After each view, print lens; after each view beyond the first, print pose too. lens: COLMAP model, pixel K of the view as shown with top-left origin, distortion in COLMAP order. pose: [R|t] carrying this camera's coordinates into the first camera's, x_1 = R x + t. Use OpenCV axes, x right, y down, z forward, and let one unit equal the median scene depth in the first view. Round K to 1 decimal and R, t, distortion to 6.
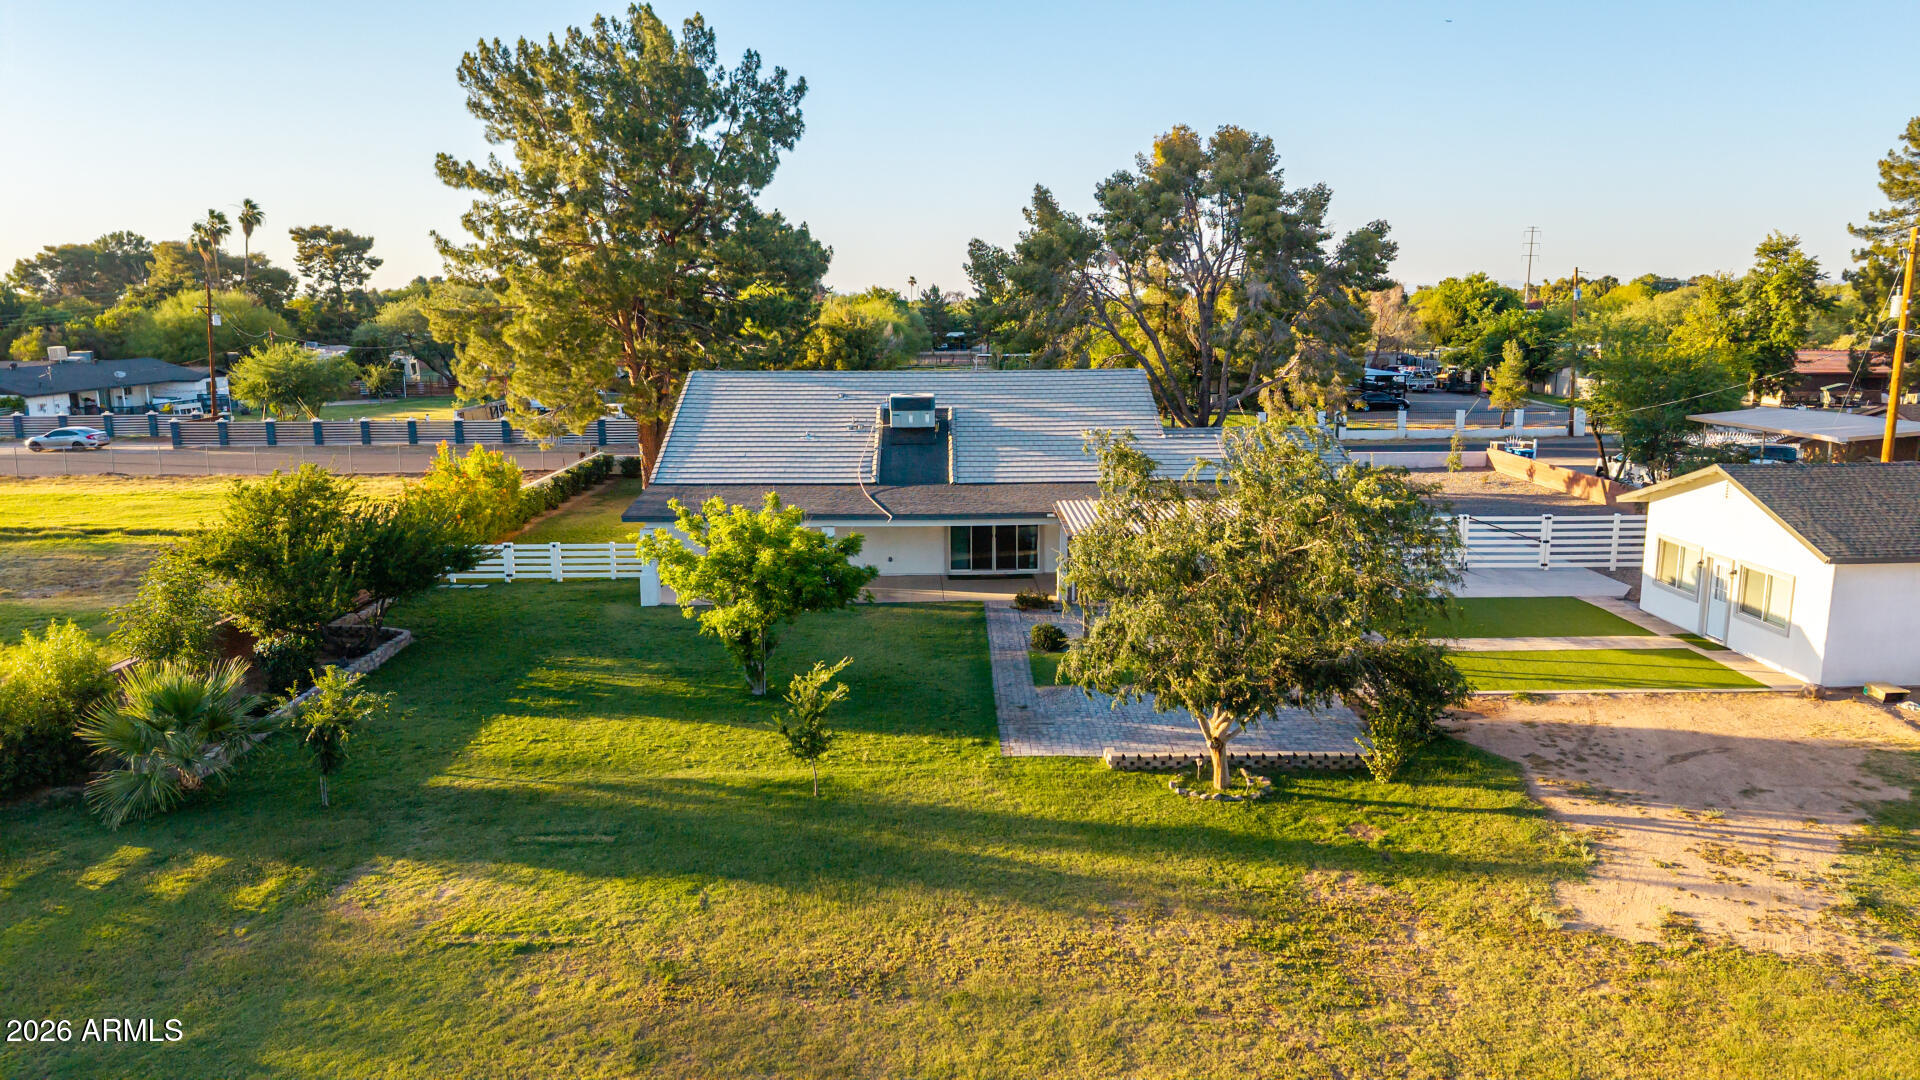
lens RADIAL K [[1275.7, 0, 960.0], [0, 1275.7, 540.0], [0, 0, 1]] dist [0.006449, -0.003788]
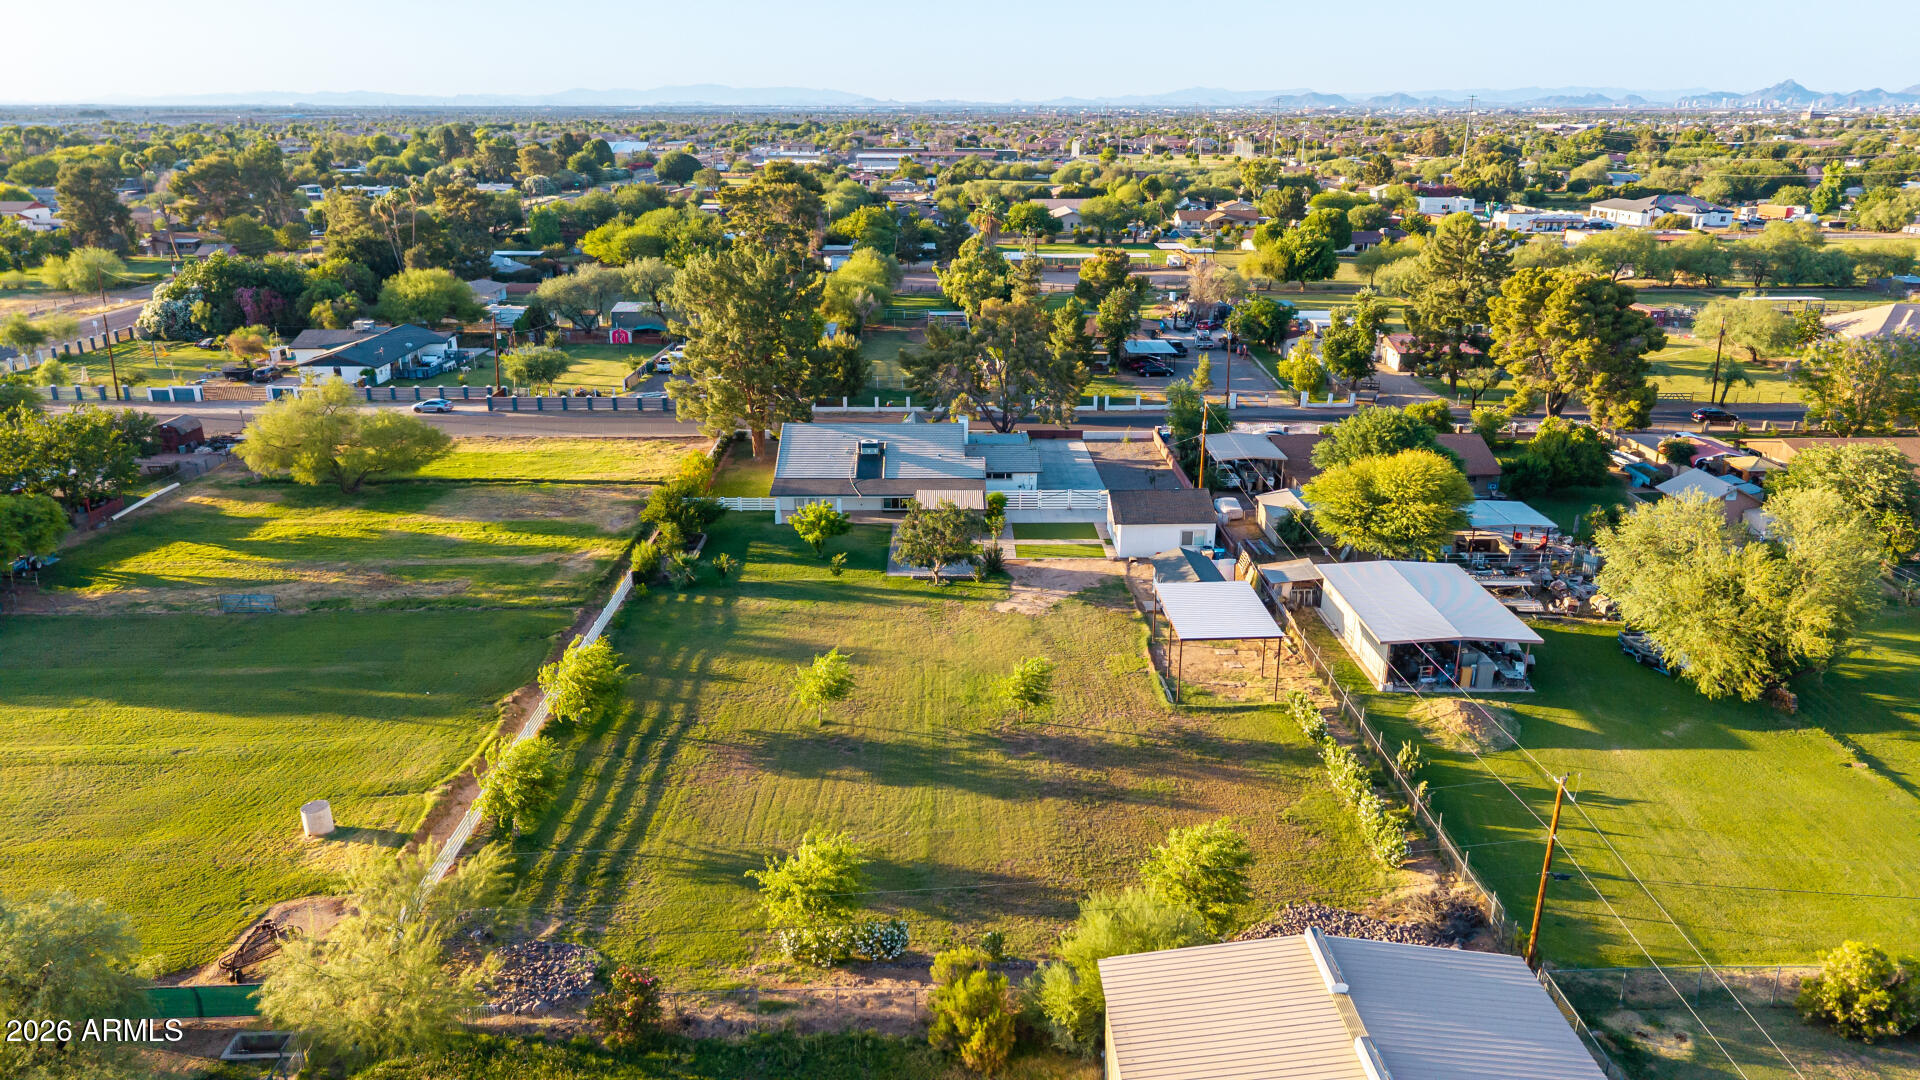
lens RADIAL K [[1275.7, 0, 960.0], [0, 1275.7, 540.0], [0, 0, 1]] dist [0.006449, -0.003788]
pose [[0.999978, 0.005702, 0.003473, 0.148293], [-0.006123, 0.990605, 0.136618, -0.285310], [-0.002662, -0.136636, 0.990618, -1.721106]]
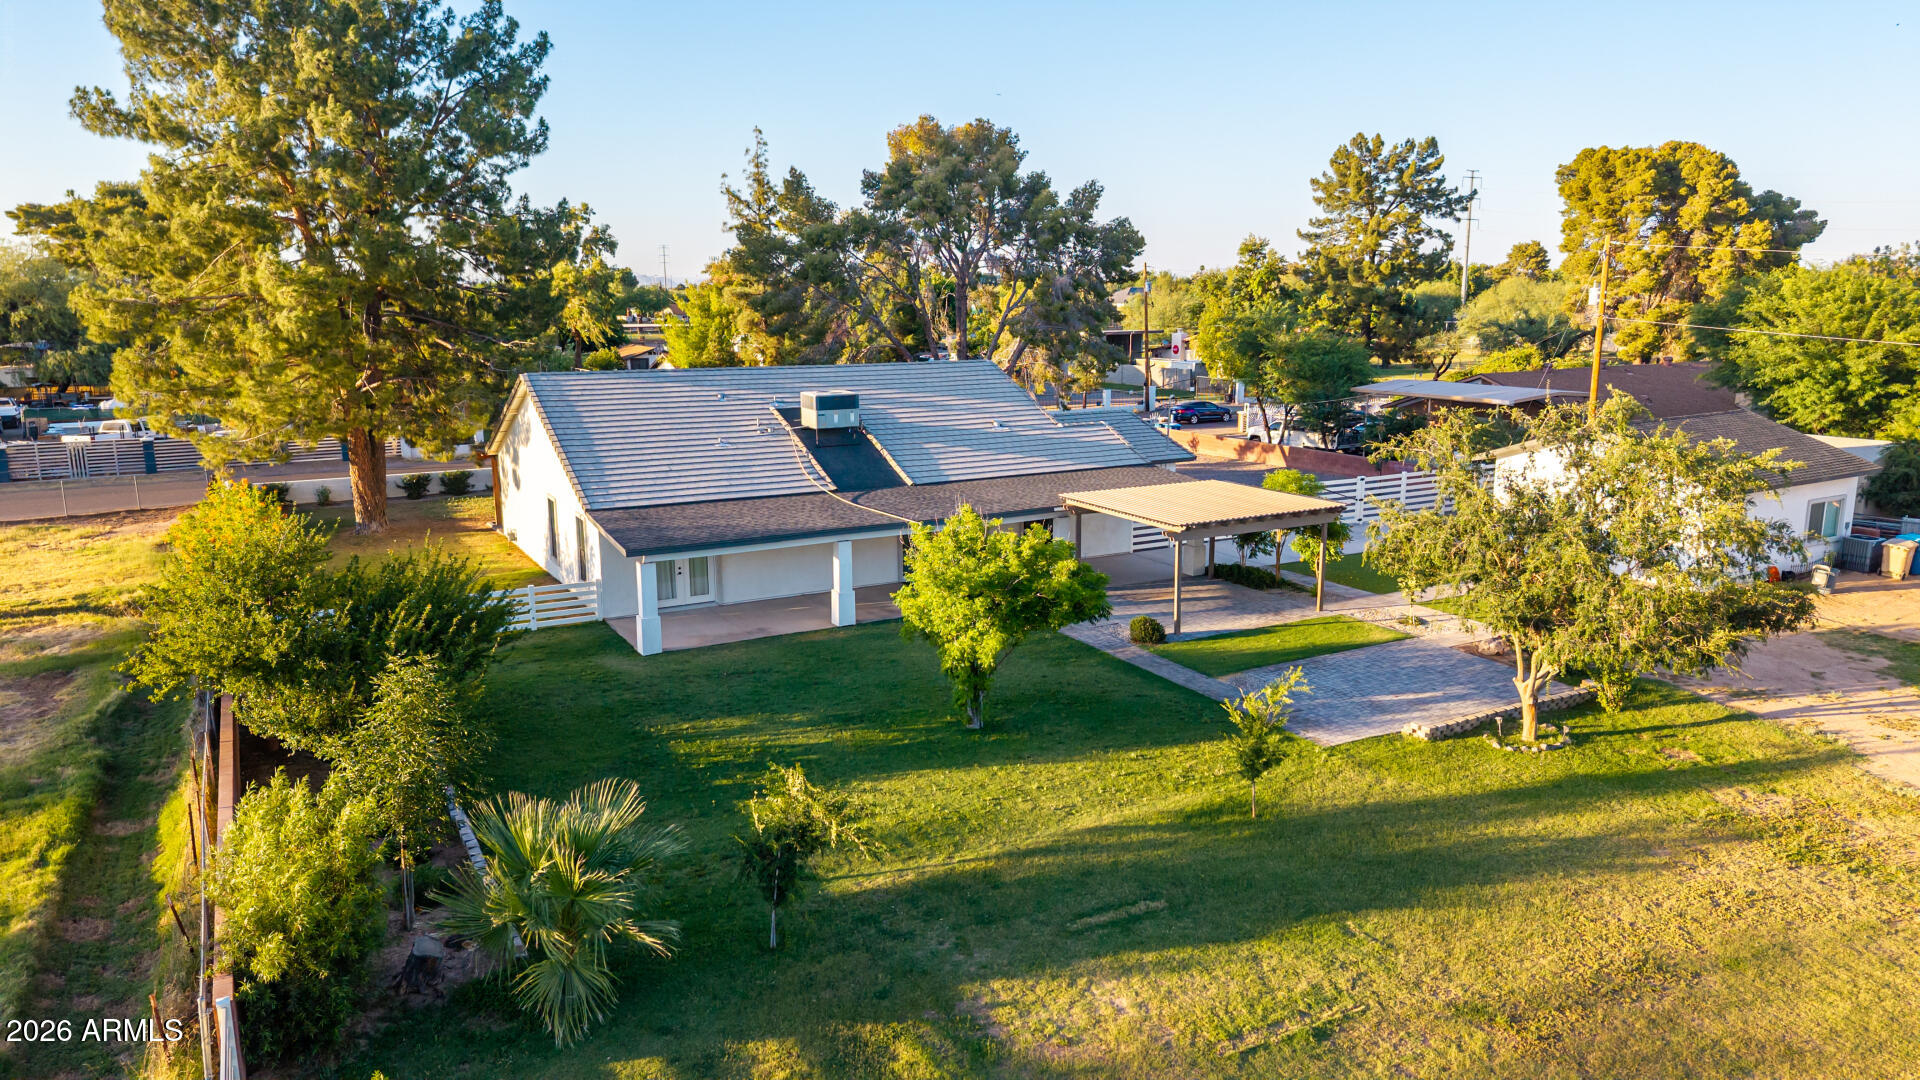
lens RADIAL K [[1275.7, 0, 960.0], [0, 1275.7, 540.0], [0, 0, 1]] dist [0.006449, -0.003788]
pose [[0.884904, -0.088725, 0.457246, -0.400860], [0.085883, 0.995938, 0.027045, -0.025637], [-0.457788, 0.015337, 0.888929, 0.145354]]
